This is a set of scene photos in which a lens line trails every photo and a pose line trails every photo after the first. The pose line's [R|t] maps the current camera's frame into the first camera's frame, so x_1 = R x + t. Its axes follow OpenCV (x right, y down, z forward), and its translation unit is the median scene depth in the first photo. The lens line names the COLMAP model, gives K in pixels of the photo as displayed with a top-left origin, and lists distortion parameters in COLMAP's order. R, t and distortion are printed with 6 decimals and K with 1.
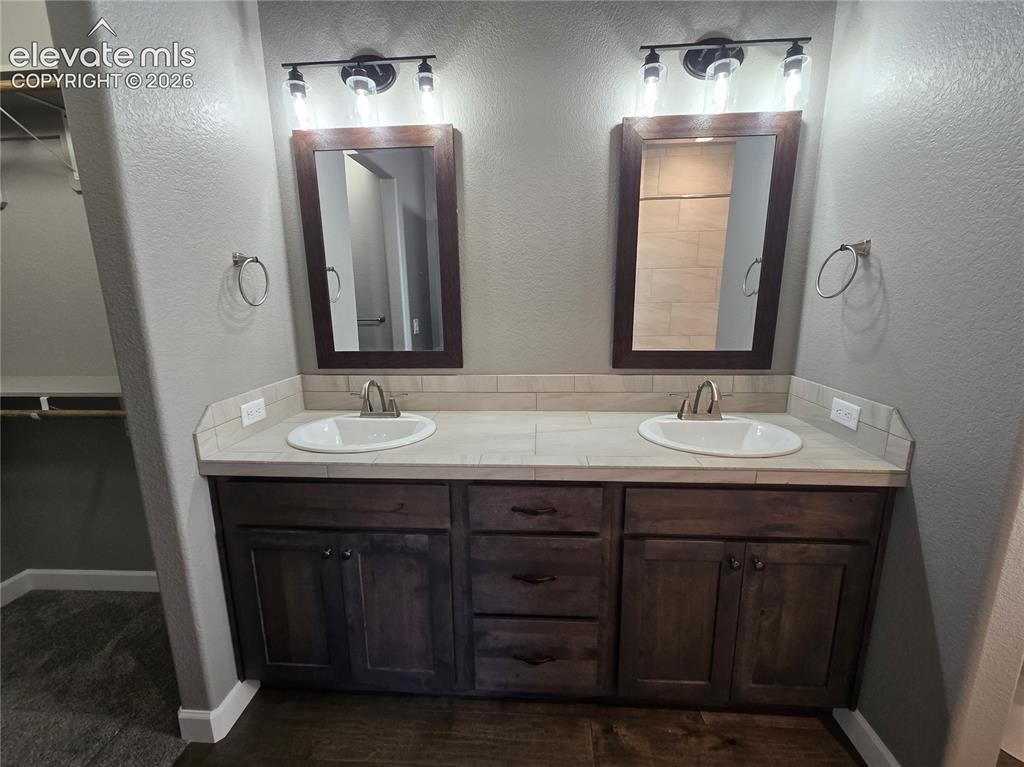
lens RADIAL K [[417.8, 0, 513.7], [0, 417.8, 377.7], [0, 0, 1]] dist [0.001364, 0.000255]
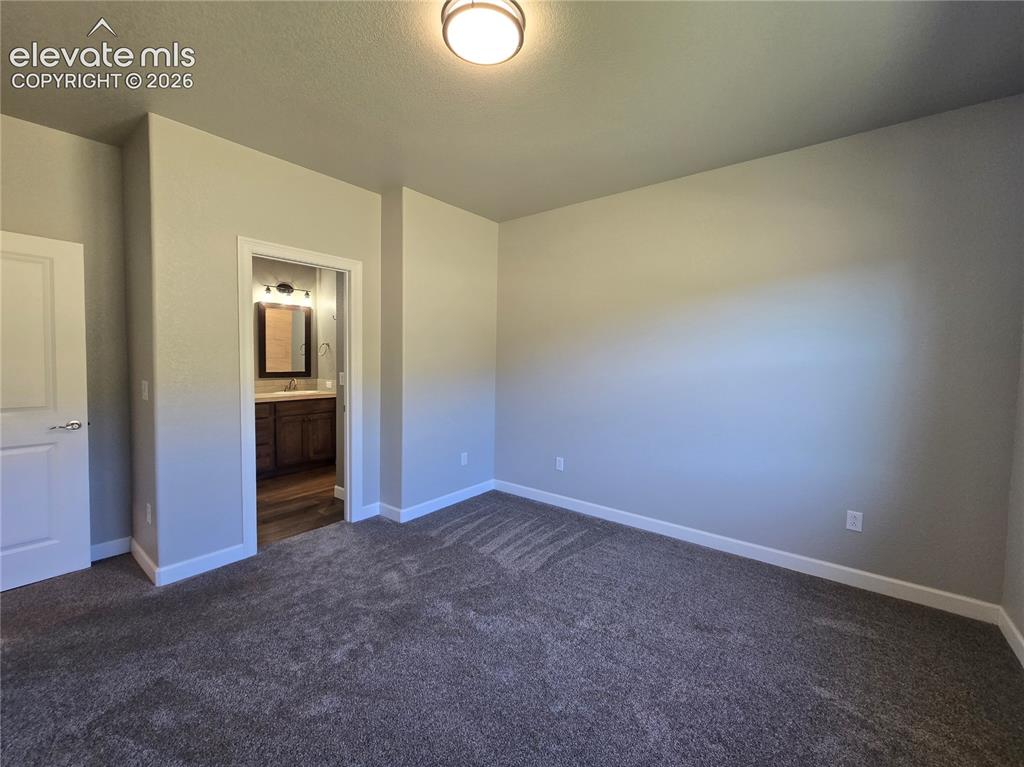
lens RADIAL K [[417.8, 0, 513.7], [0, 417.8, 377.7], [0, 0, 1]] dist [0.001364, 0.000255]
pose [[0.564046, -0.014350, 0.825619, -1.436820], [0.143151, 0.986409, -0.080654, 0.568014], [-0.813241, 0.163681, 0.558434, -2.552142]]
